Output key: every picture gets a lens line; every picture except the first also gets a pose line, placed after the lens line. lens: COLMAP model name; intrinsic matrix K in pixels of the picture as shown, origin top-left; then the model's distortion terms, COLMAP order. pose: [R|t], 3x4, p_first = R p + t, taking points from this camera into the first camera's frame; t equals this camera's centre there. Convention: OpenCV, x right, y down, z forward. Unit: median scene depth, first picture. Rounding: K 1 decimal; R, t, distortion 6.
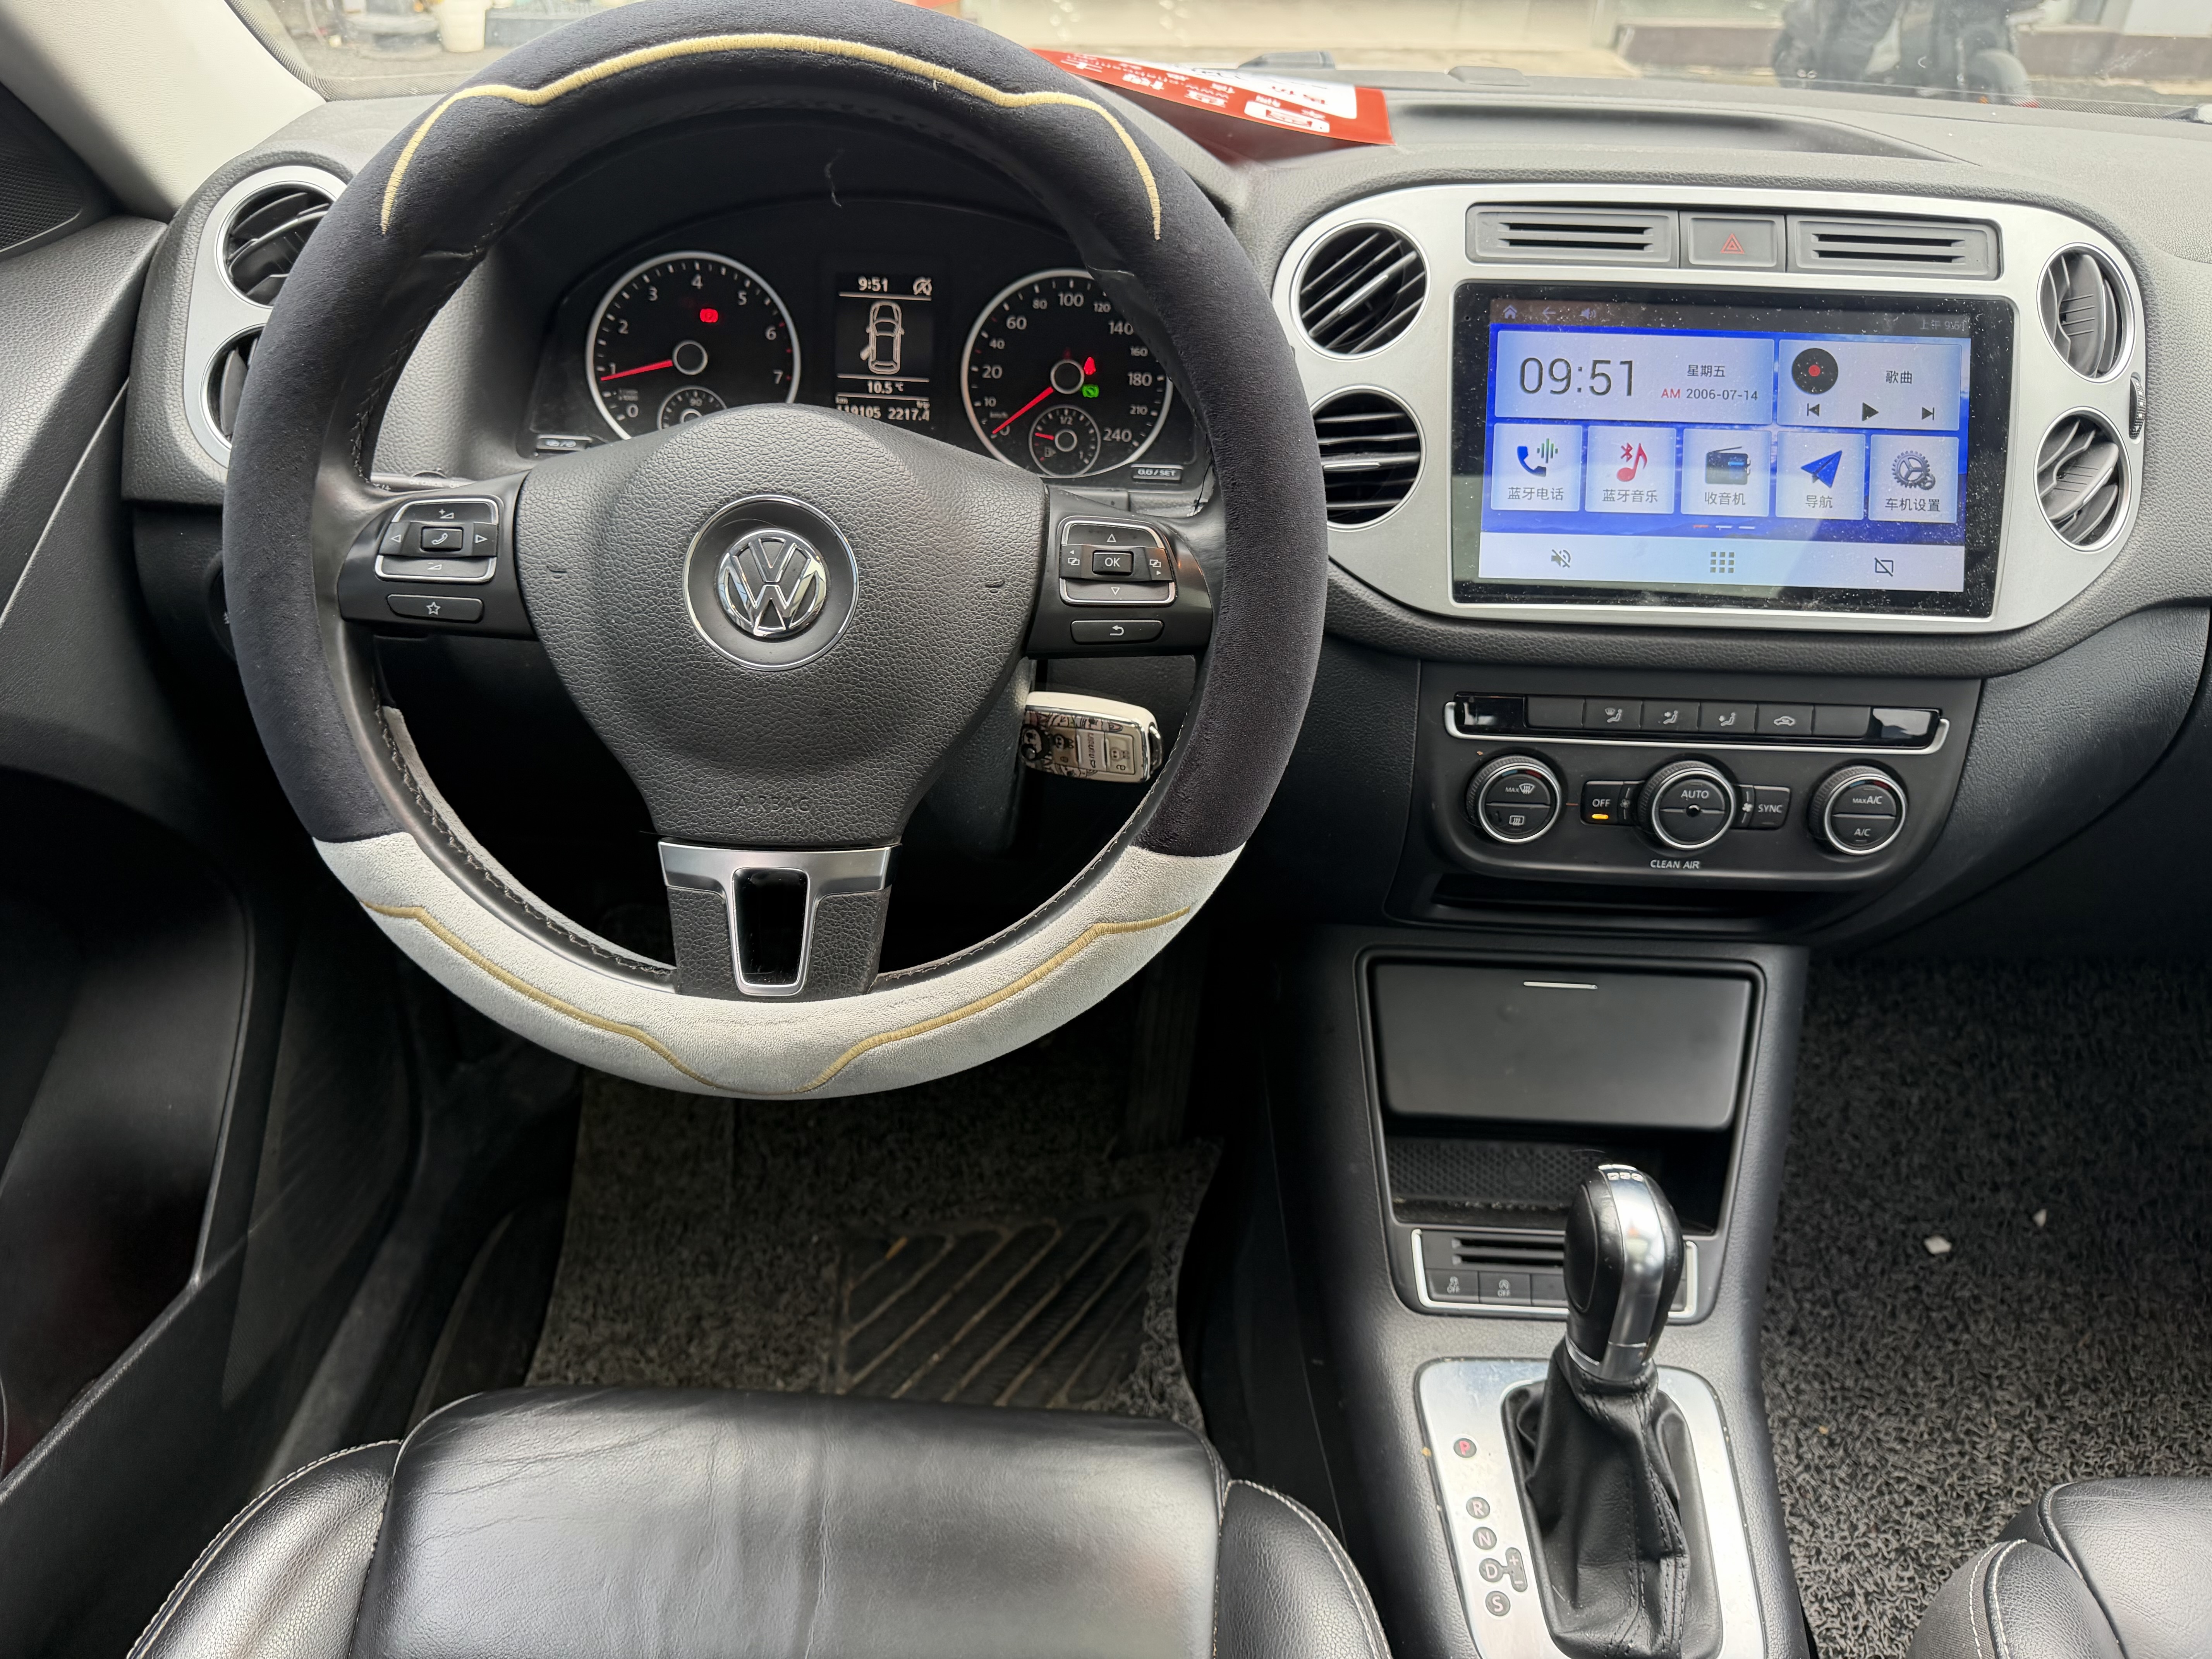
lens RADIAL K [[1569.7, 0, 1114.4], [0, 1569.7, 835.0], [0, 0, 1]] dist [0.076168, -0.134995]
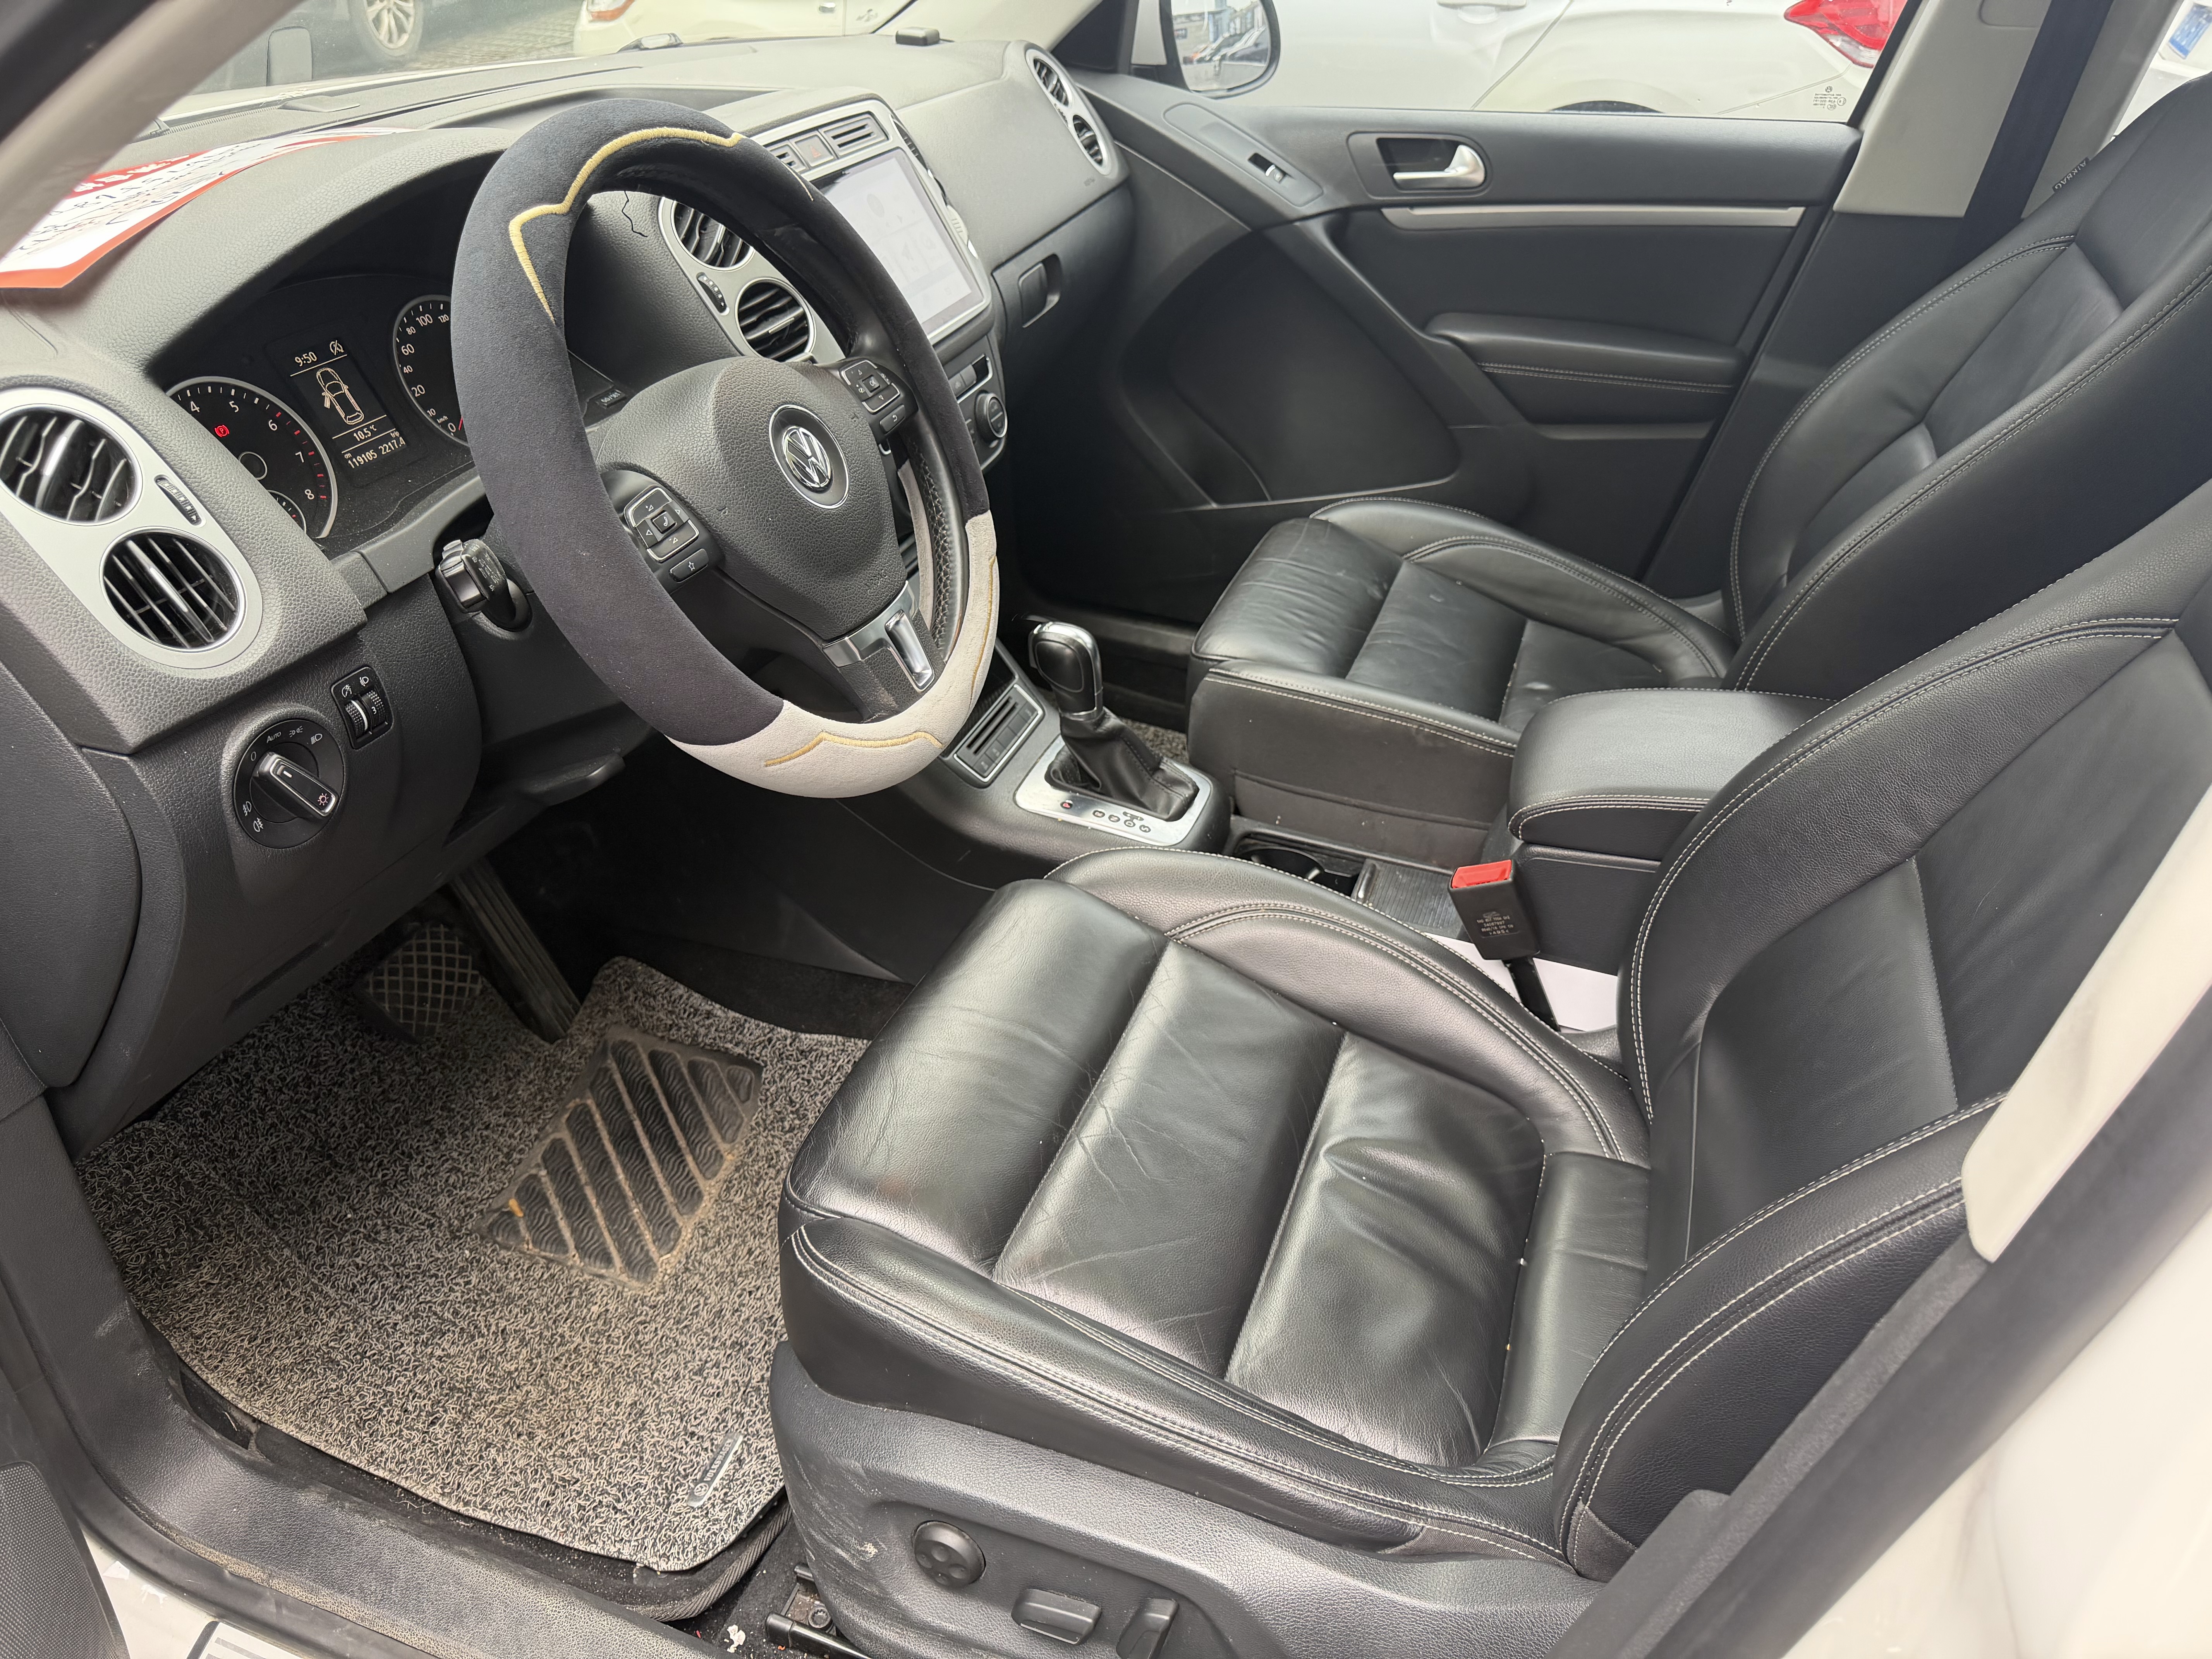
lens RADIAL K [[1561.6, 0, 1099.5], [0, 1561.6, 849.8], [0, 0, 1]] dist [0.026371, -0.053314]
pose [[0.313610, -0.552700, 0.772122, -1.264867], [0.509468, 0.784133, 0.354369, -0.207651], [-0.801306, 0.282238, 0.527495, 0.025975]]
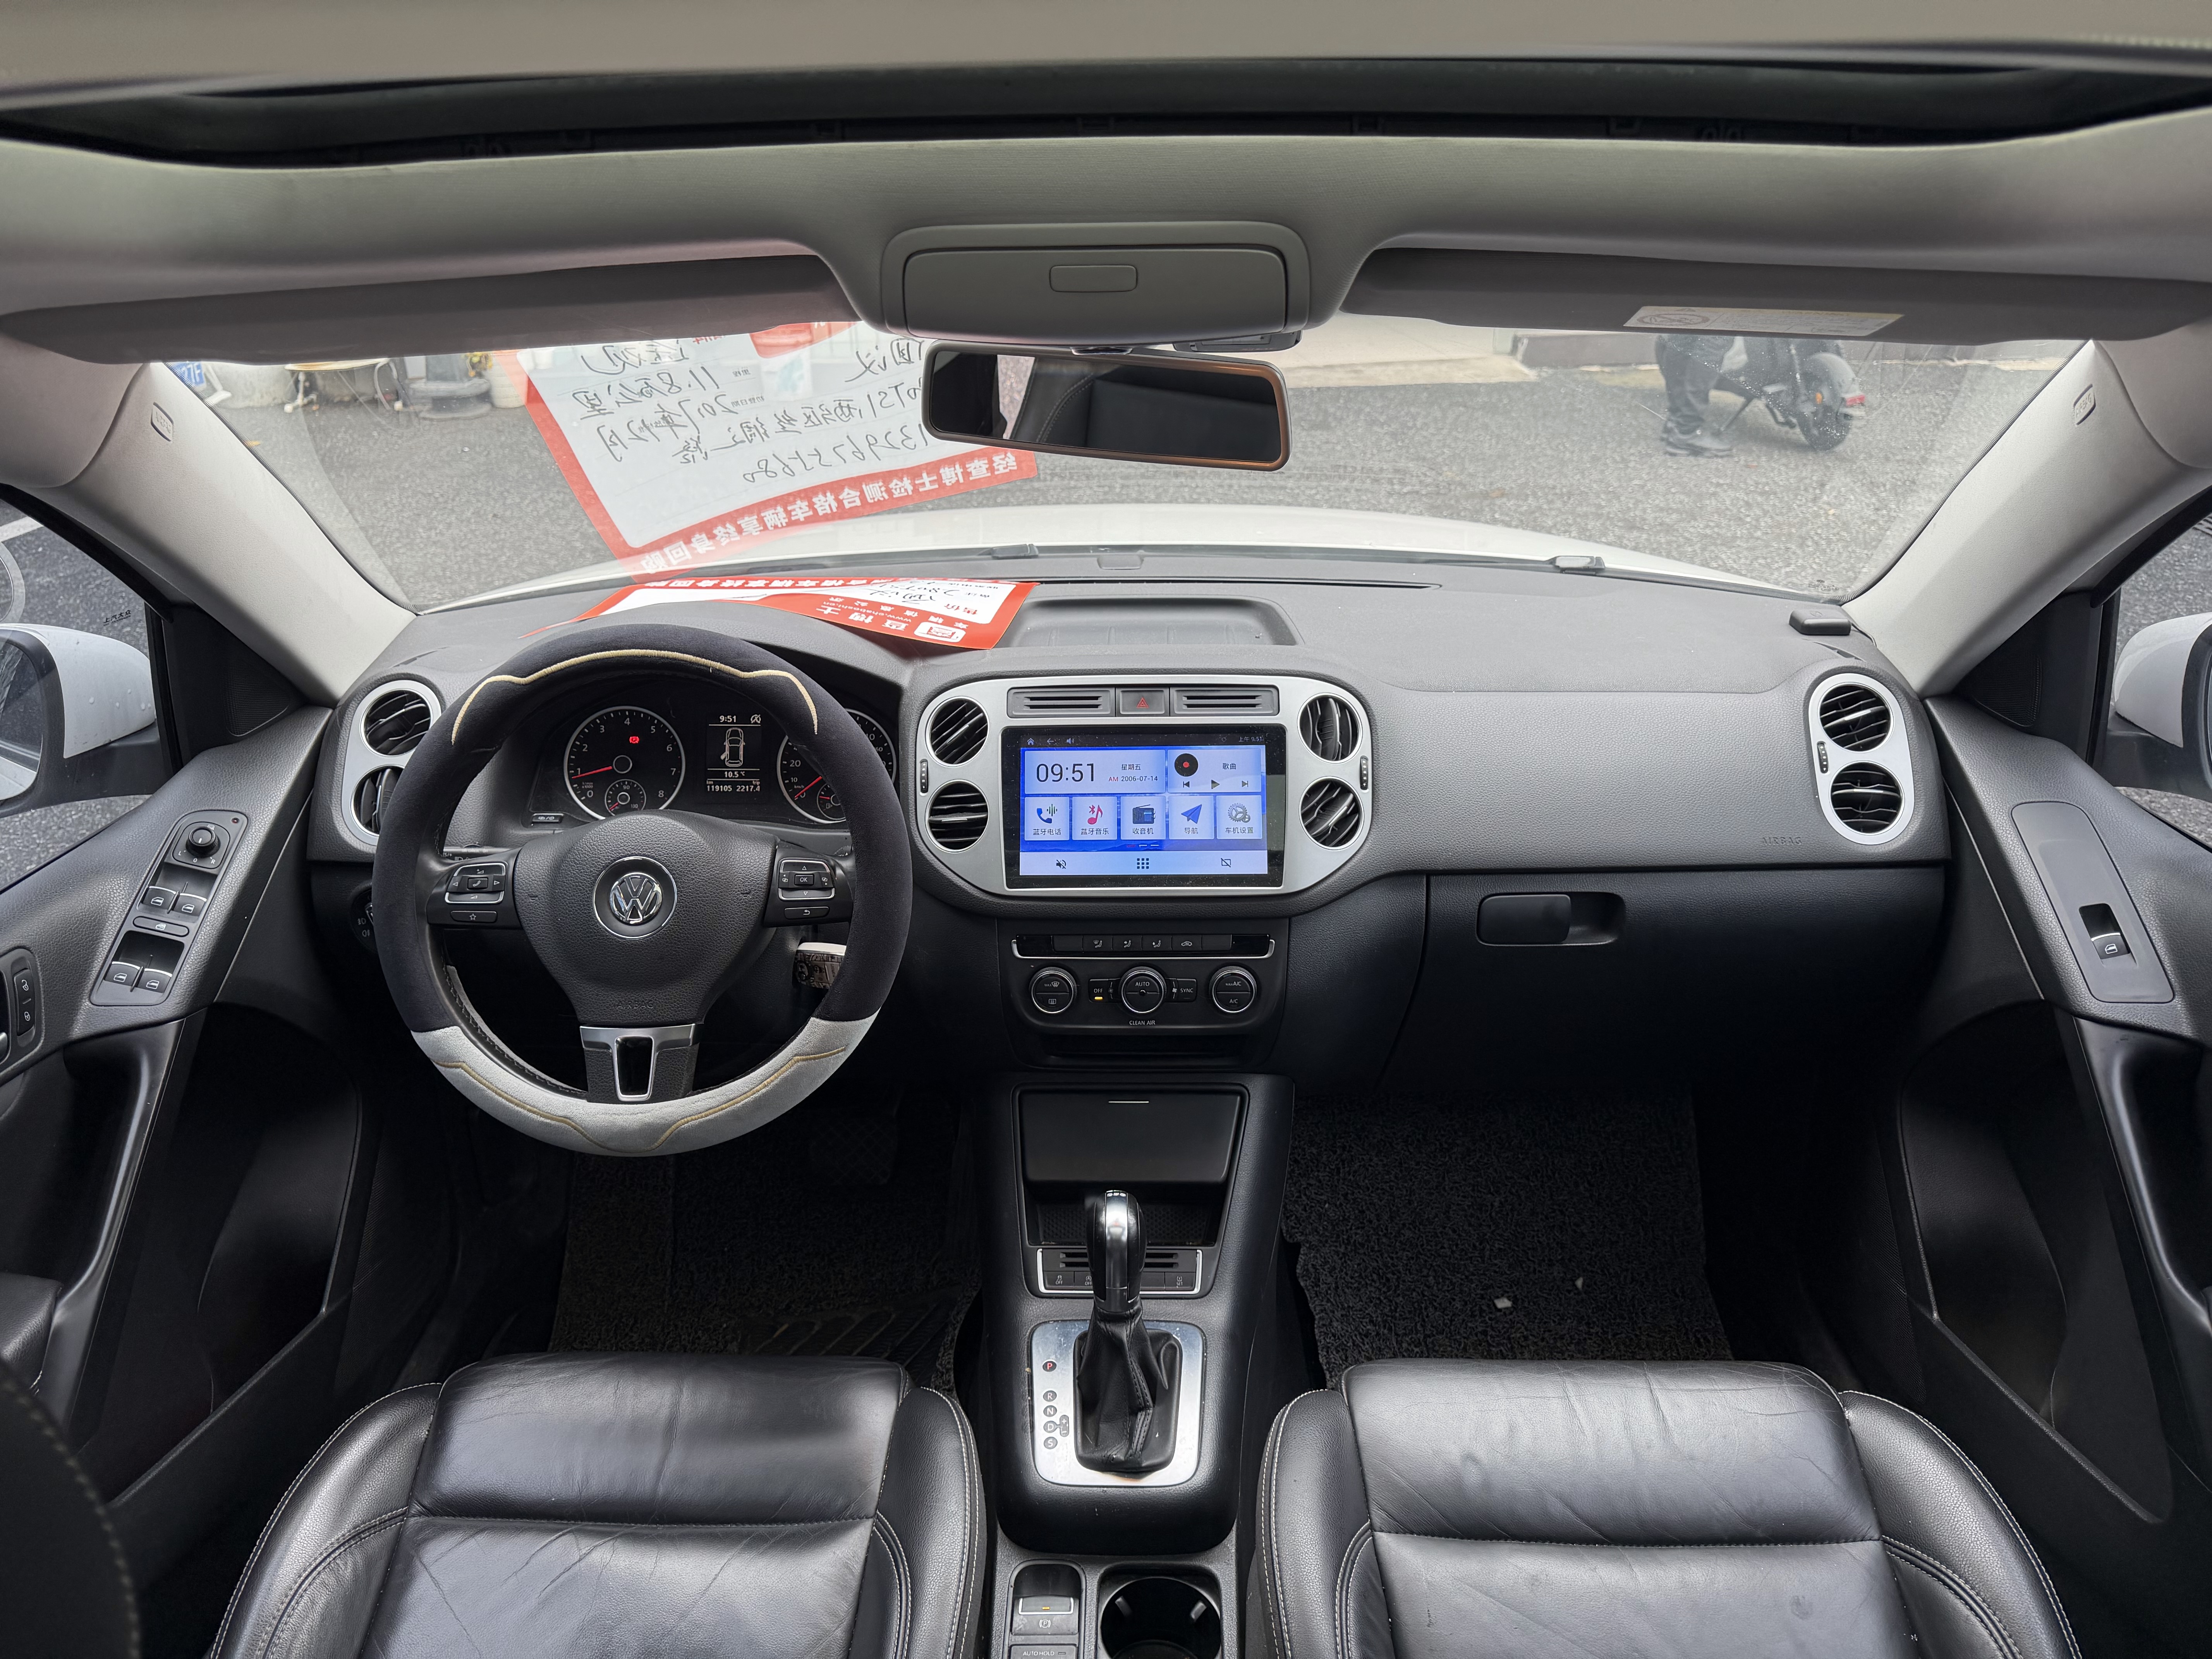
lens RADIAL K [[1526.5, 0, 1109.4], [0, 1526.5, 844.1], [0, 0, 1]] dist [0.139229, -0.275230]
pose [[0.999138, -0.039176, -0.013754, 0.351657], [0.036691, 0.988134, -0.149150, 0.078045], [0.019434, 0.148516, 0.988719, -0.813127]]
